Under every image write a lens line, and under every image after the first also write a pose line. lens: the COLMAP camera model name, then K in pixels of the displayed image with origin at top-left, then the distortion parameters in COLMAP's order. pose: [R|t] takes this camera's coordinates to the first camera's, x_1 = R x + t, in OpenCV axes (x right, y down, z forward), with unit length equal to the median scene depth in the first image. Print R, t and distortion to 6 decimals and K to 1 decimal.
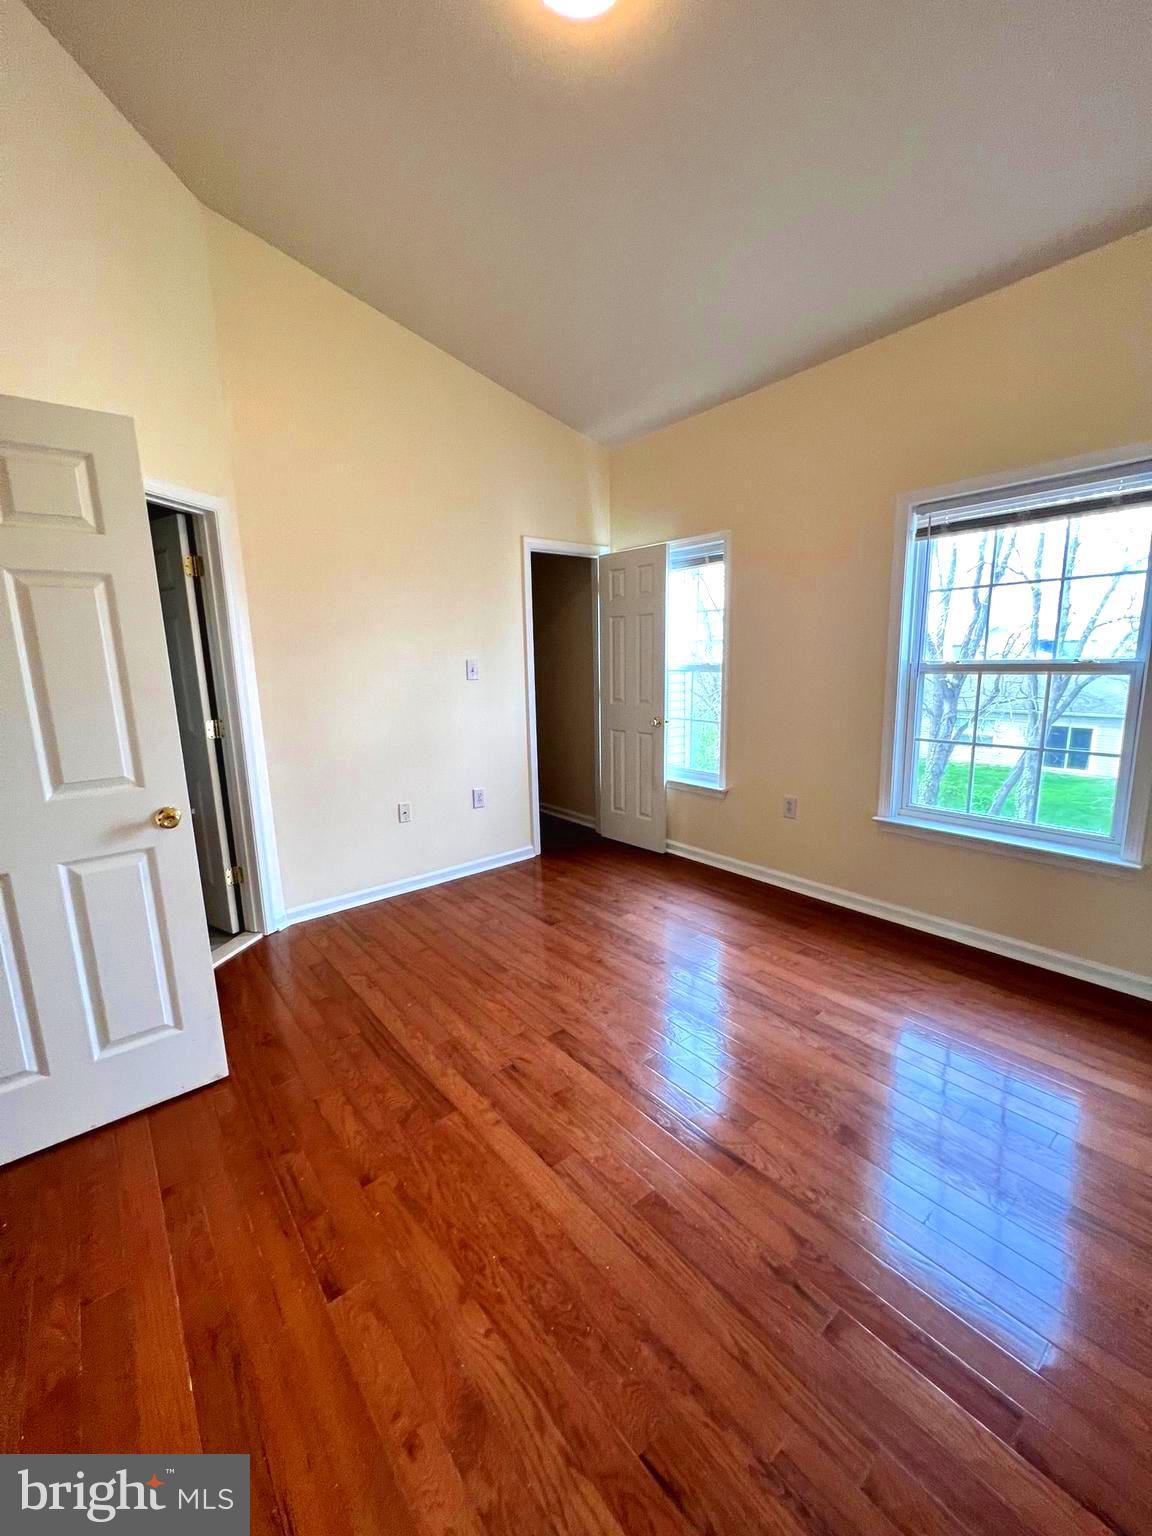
lens RADIAL K [[610.3, 0, 576.0], [0, 610.3, 768.0], [0, 0, 1]] dist [0.001713, 0.000257]
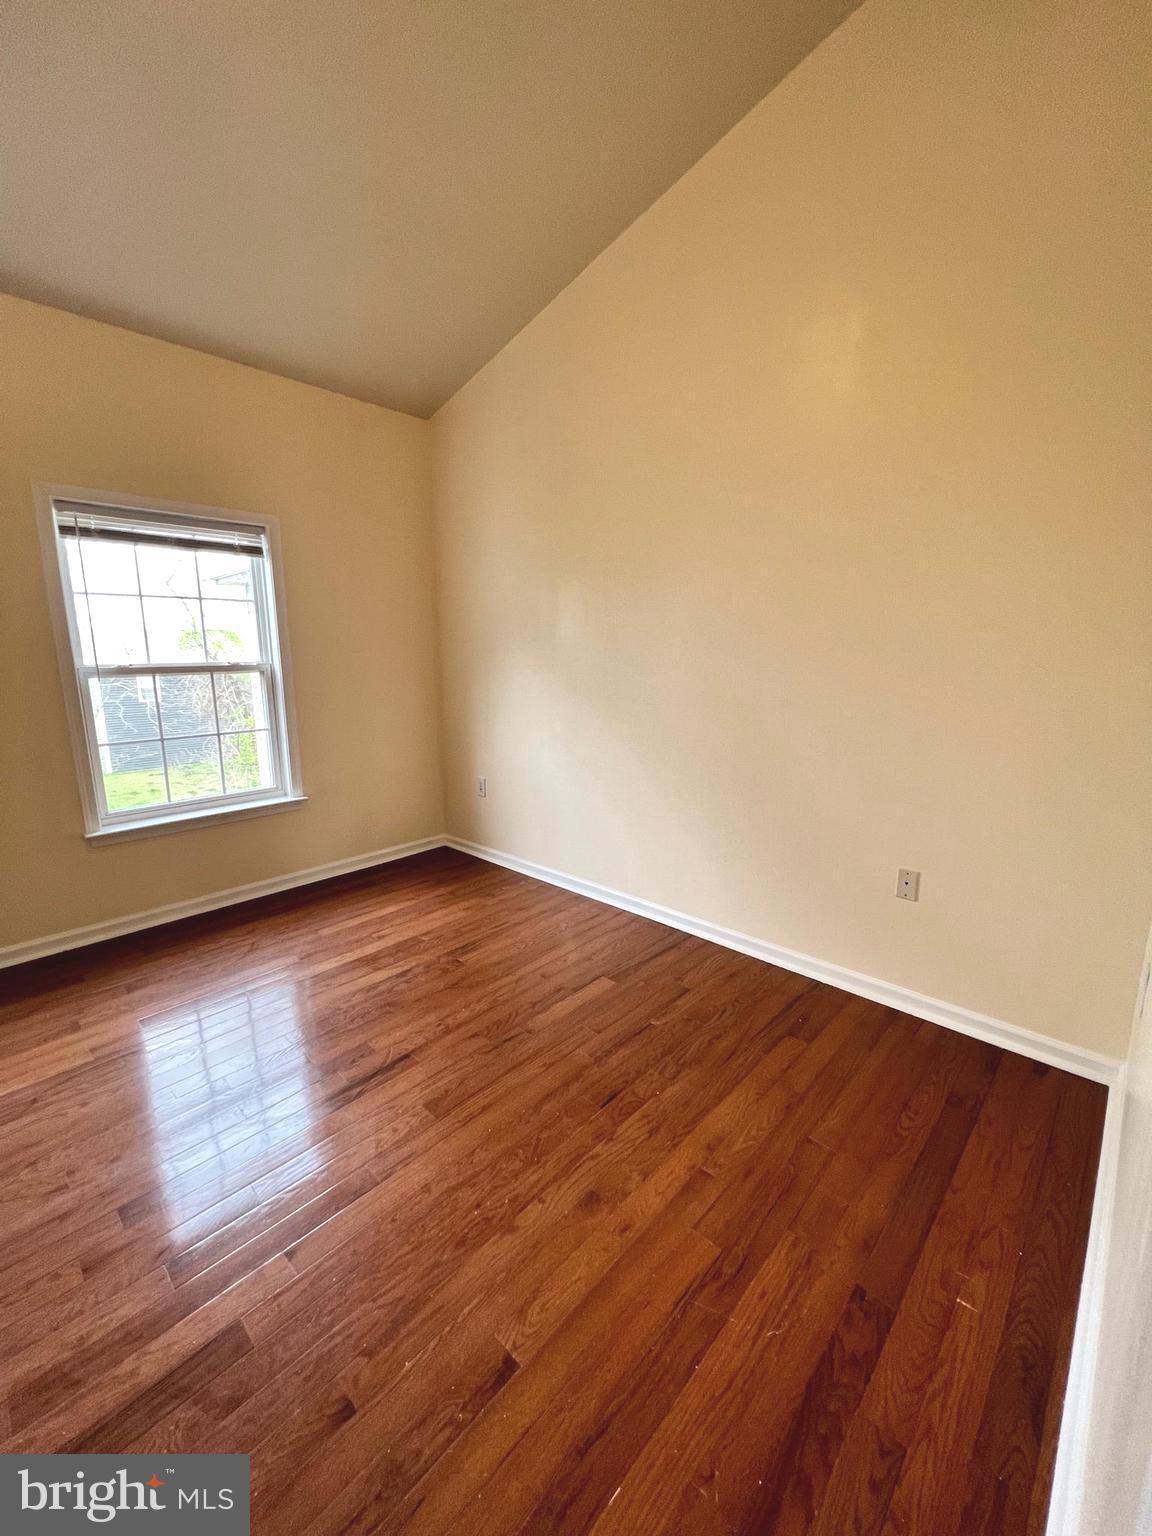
lens RADIAL K [[612.8, 0, 576.0], [0, 612.8, 768.0], [0, 0, 1]] dist [0.000272, 0.000083]
pose [[-0.126215, -0.160990, 0.978852, -1.094543], [0.182456, 0.966142, 0.182426, -0.113692], [-0.975079, 0.201622, -0.092568, 0.784125]]
